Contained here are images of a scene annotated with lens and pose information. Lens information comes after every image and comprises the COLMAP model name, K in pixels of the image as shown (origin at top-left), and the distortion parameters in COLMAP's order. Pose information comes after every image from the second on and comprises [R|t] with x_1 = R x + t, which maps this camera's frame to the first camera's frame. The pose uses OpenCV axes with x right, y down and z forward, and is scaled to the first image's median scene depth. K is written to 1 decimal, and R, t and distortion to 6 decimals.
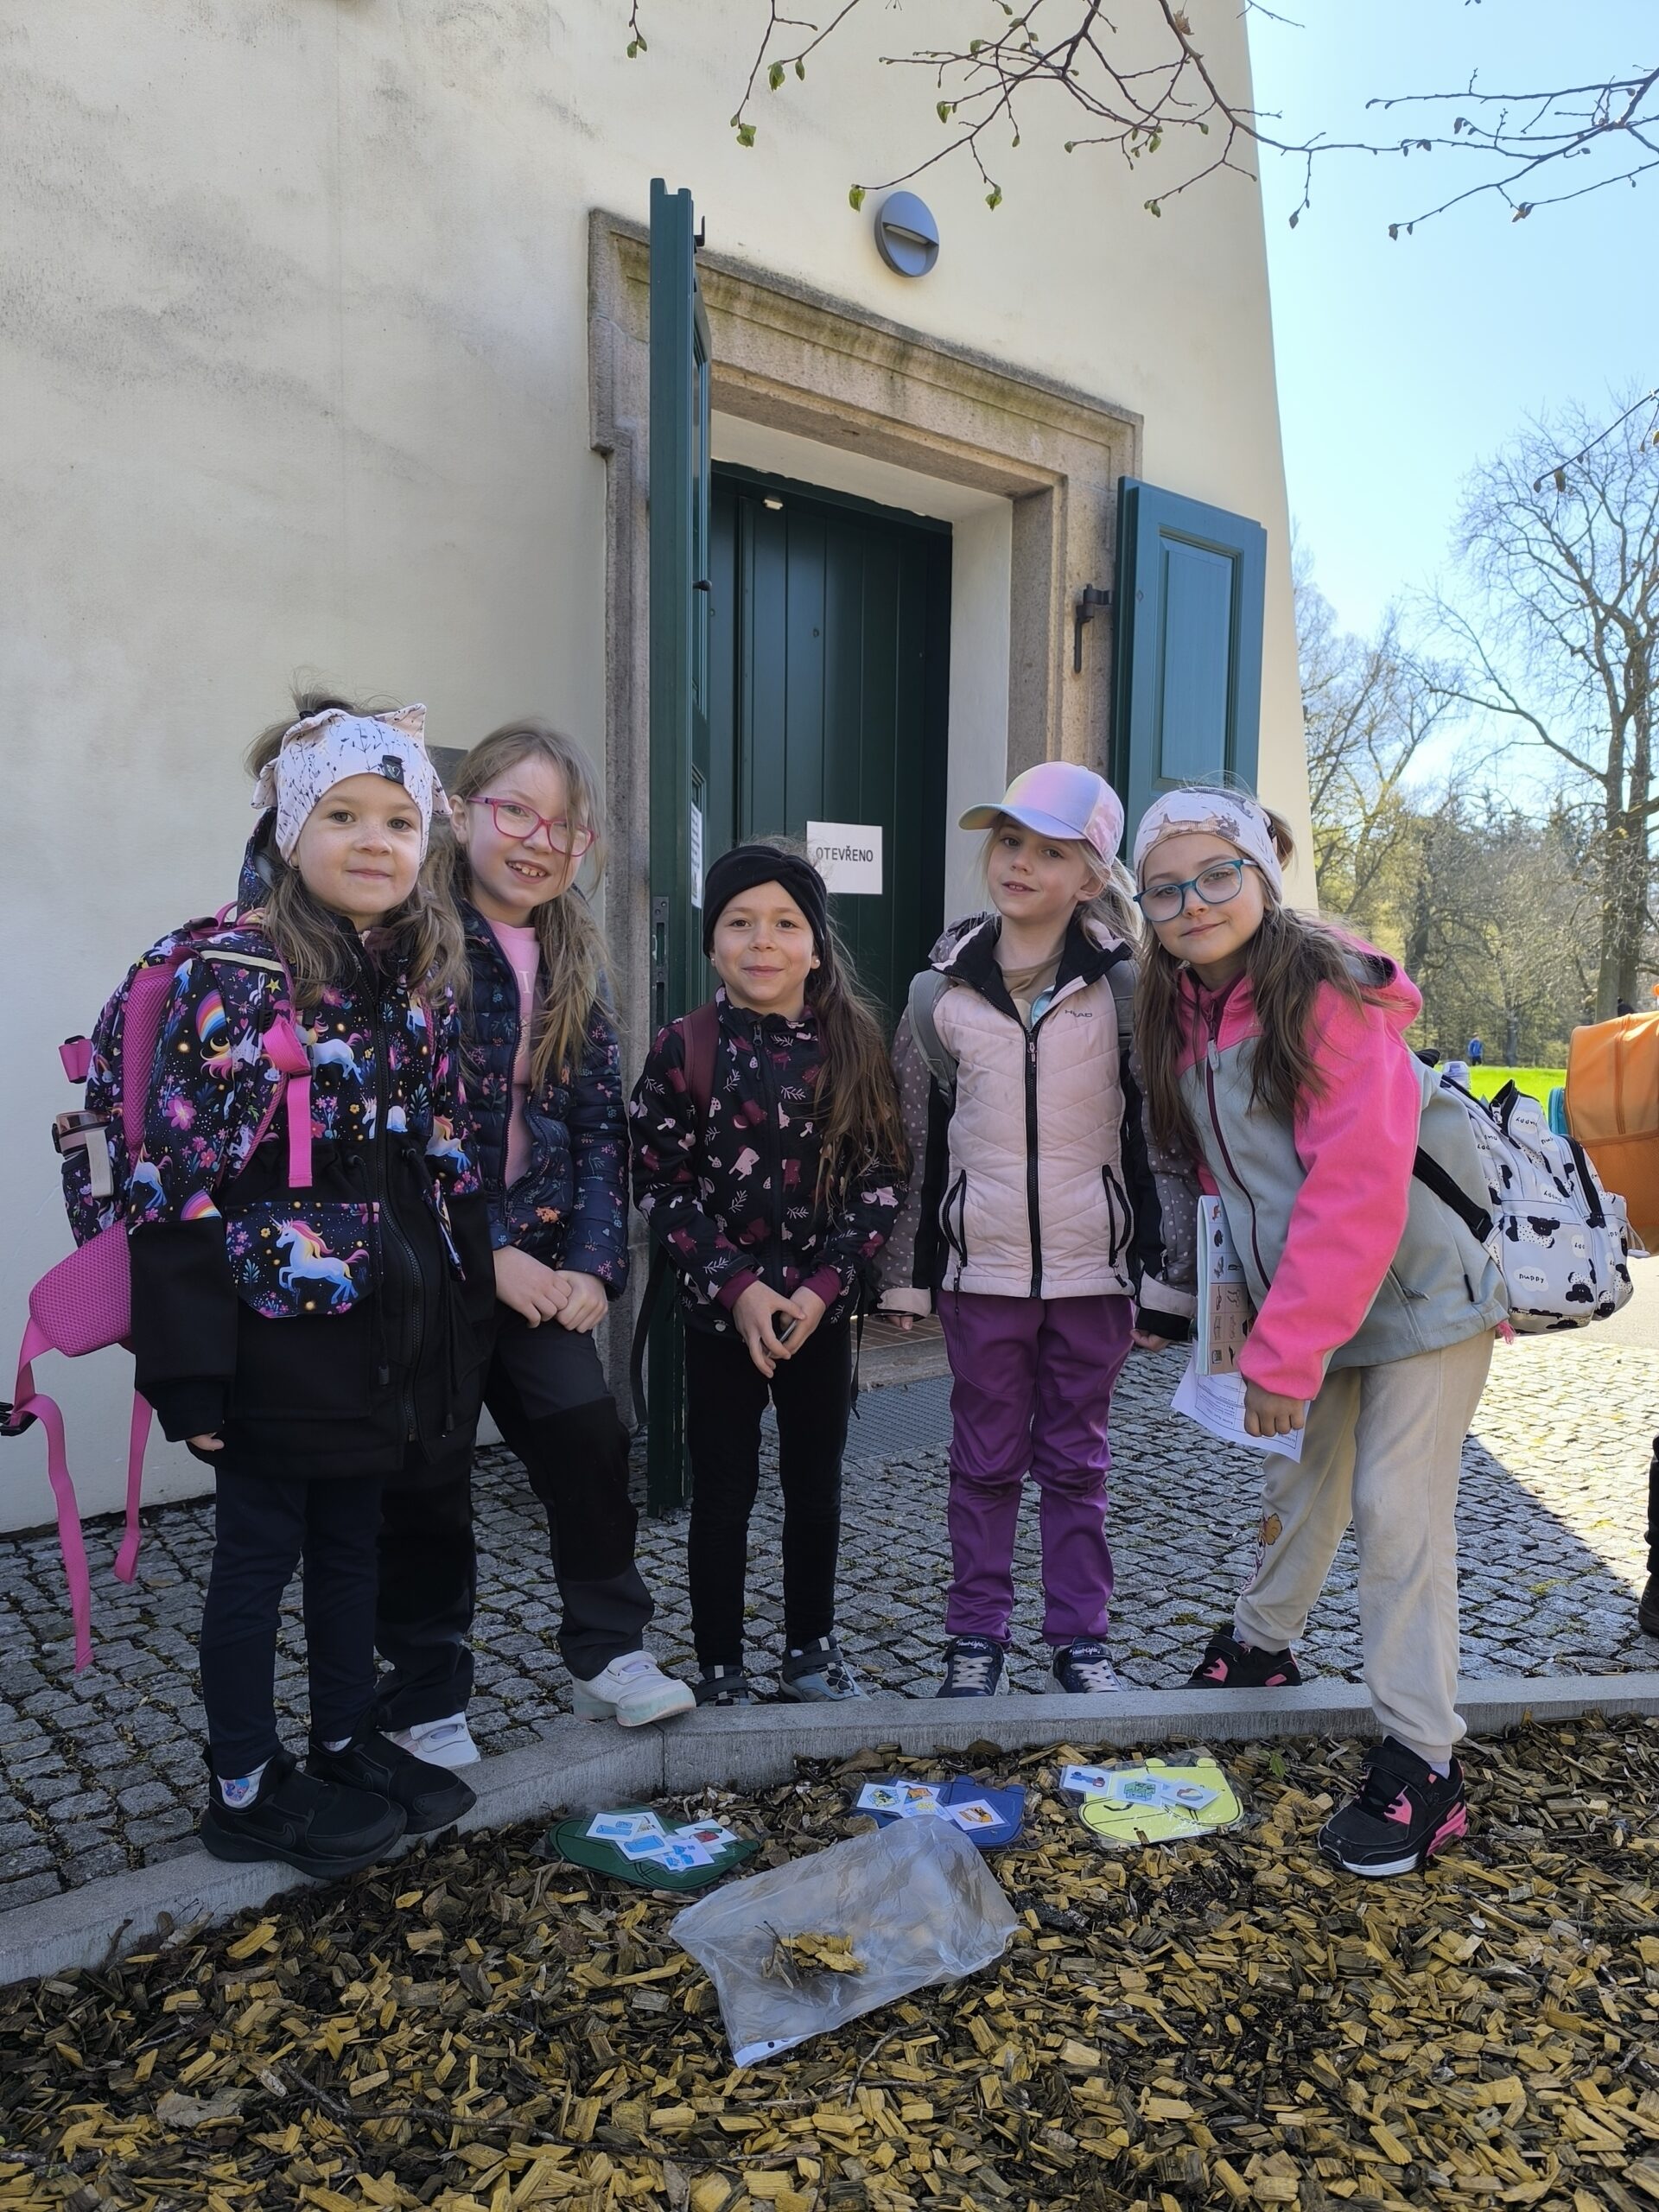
lens RADIAL K [[1527.1, 0, 828.0], [0, 1527.1, 1105.6], [0, 0, 1]] dist [0.028629, -0.029838]
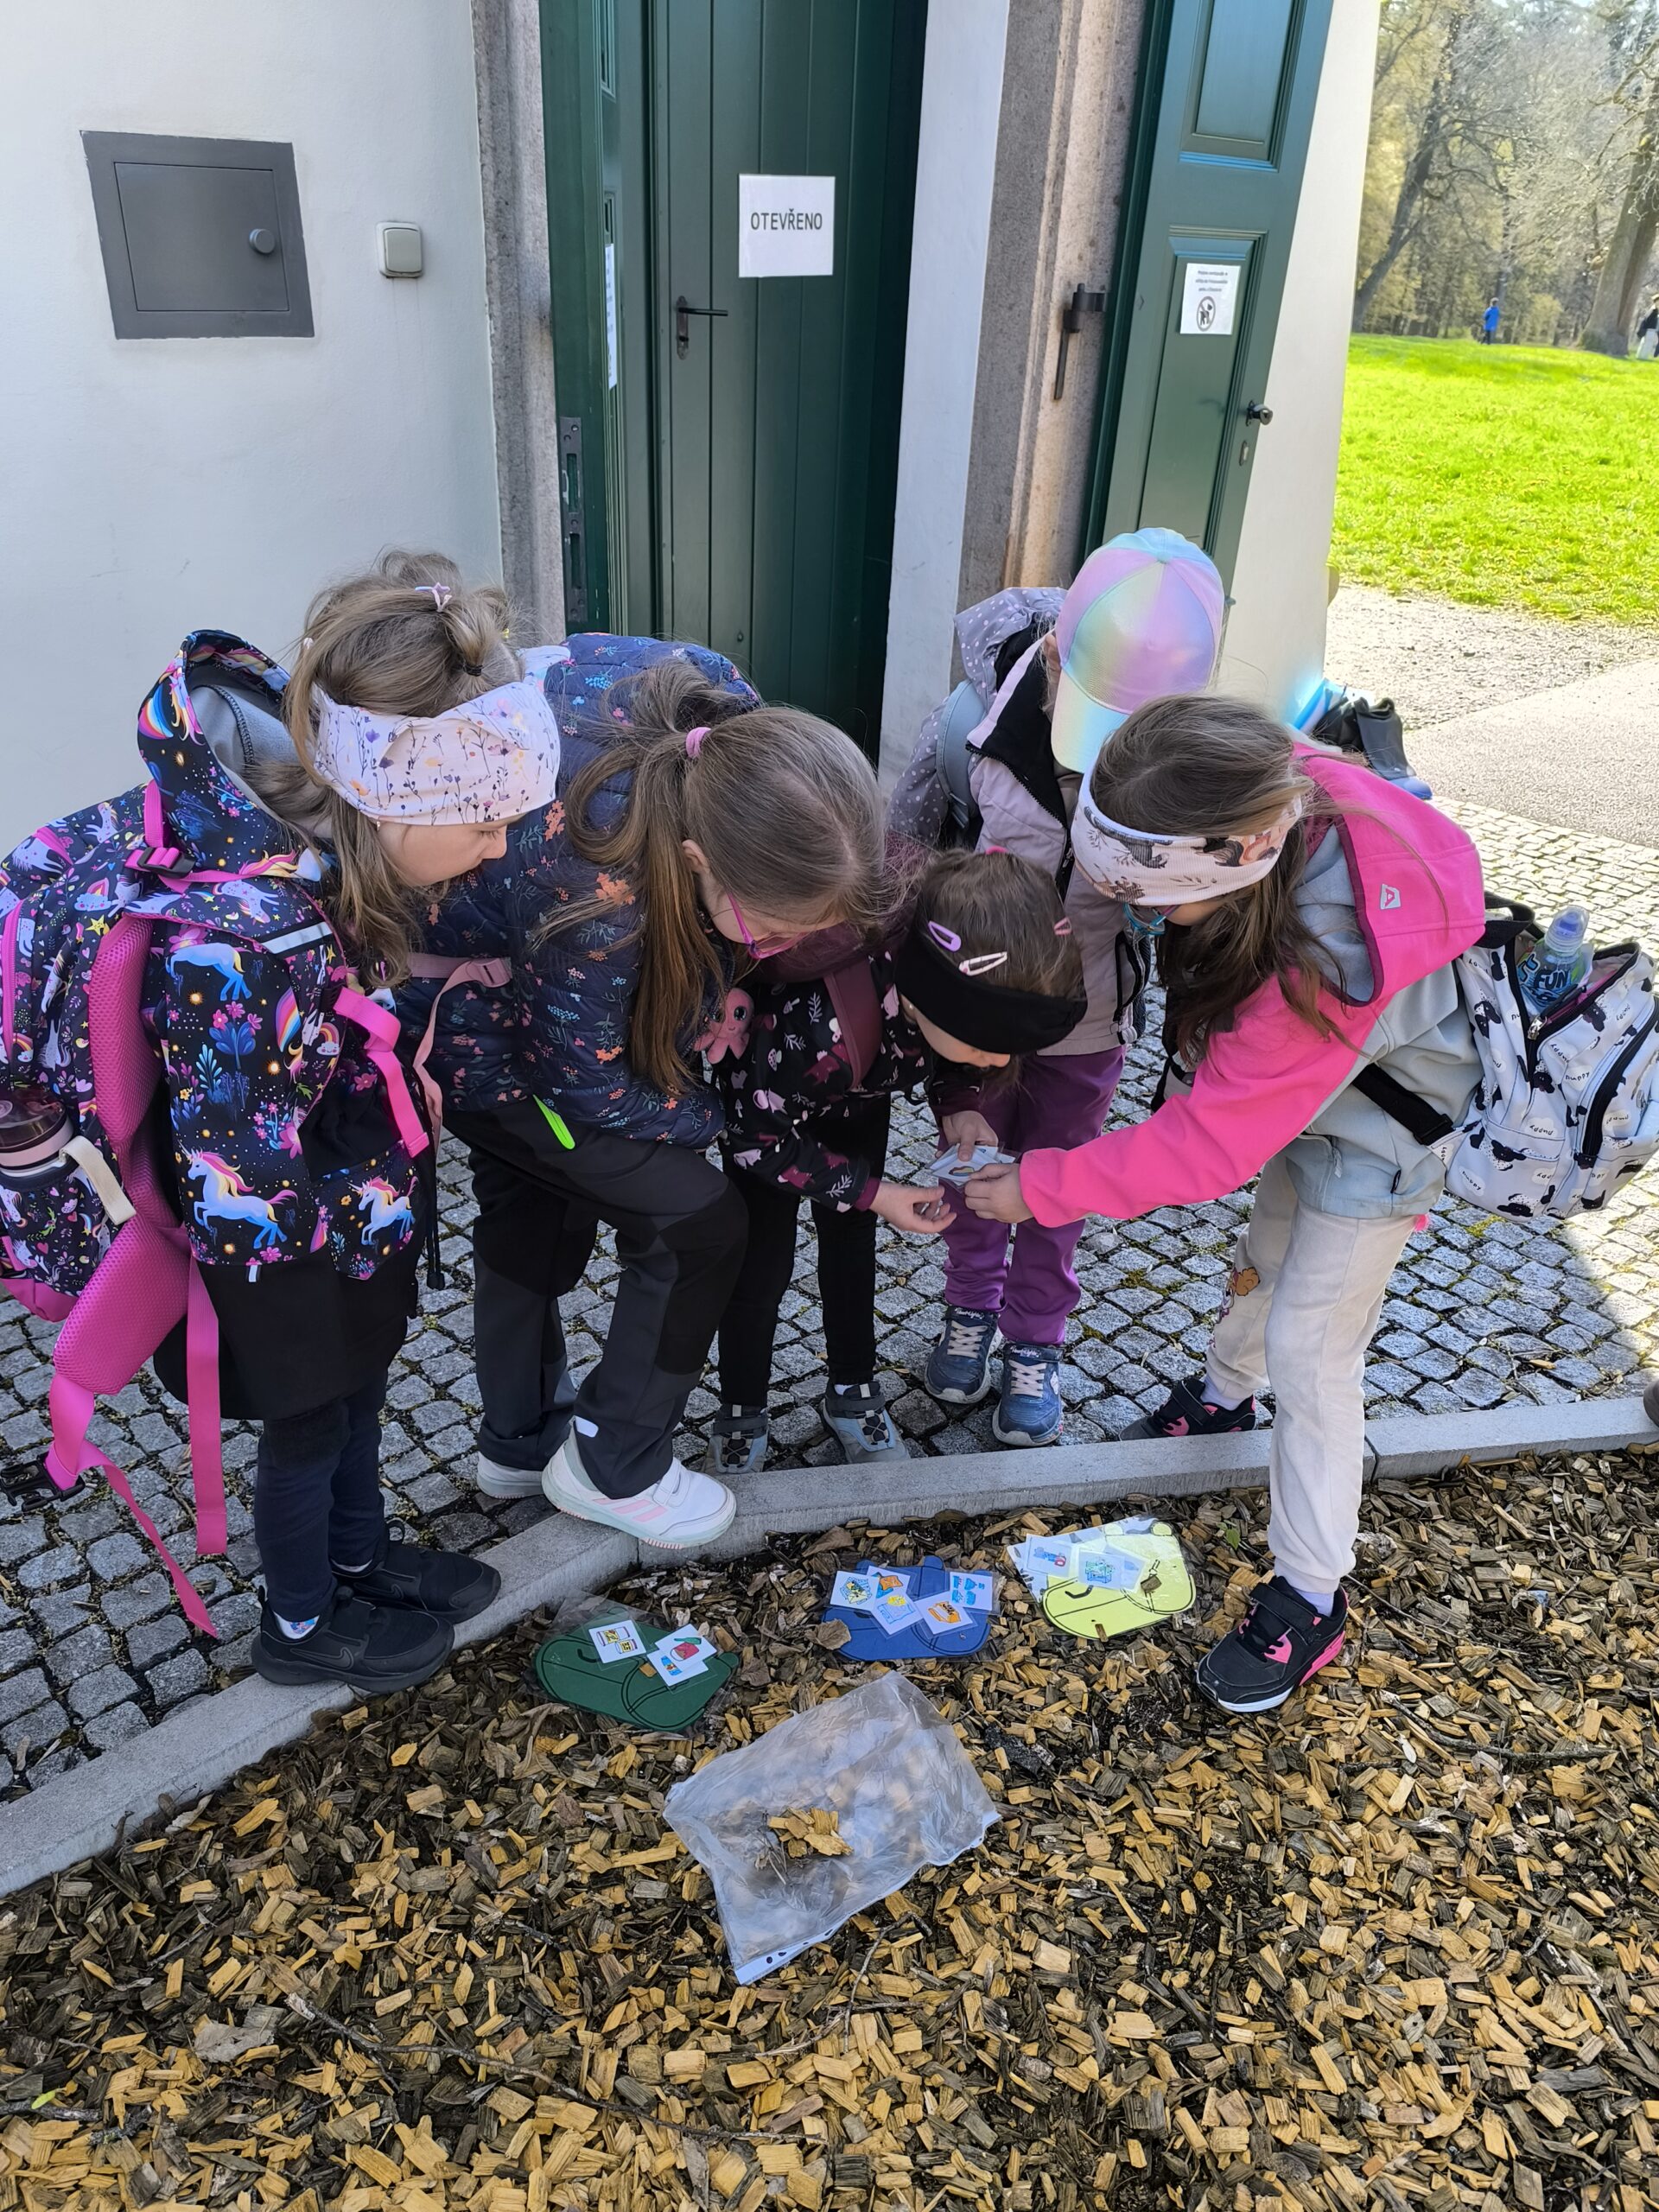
lens RADIAL K [[1527.1, 0, 831.2], [0, 1527.1, 1102.5], [0, 0, 1]] dist [0.028629, -0.029838]
pose [[0.997736, 0.000805, 0.067255, -0.058896], [-0.031210, 0.891300, 0.452339, -0.364428], [-0.059580, -0.453414, 0.889307, 0.276465]]
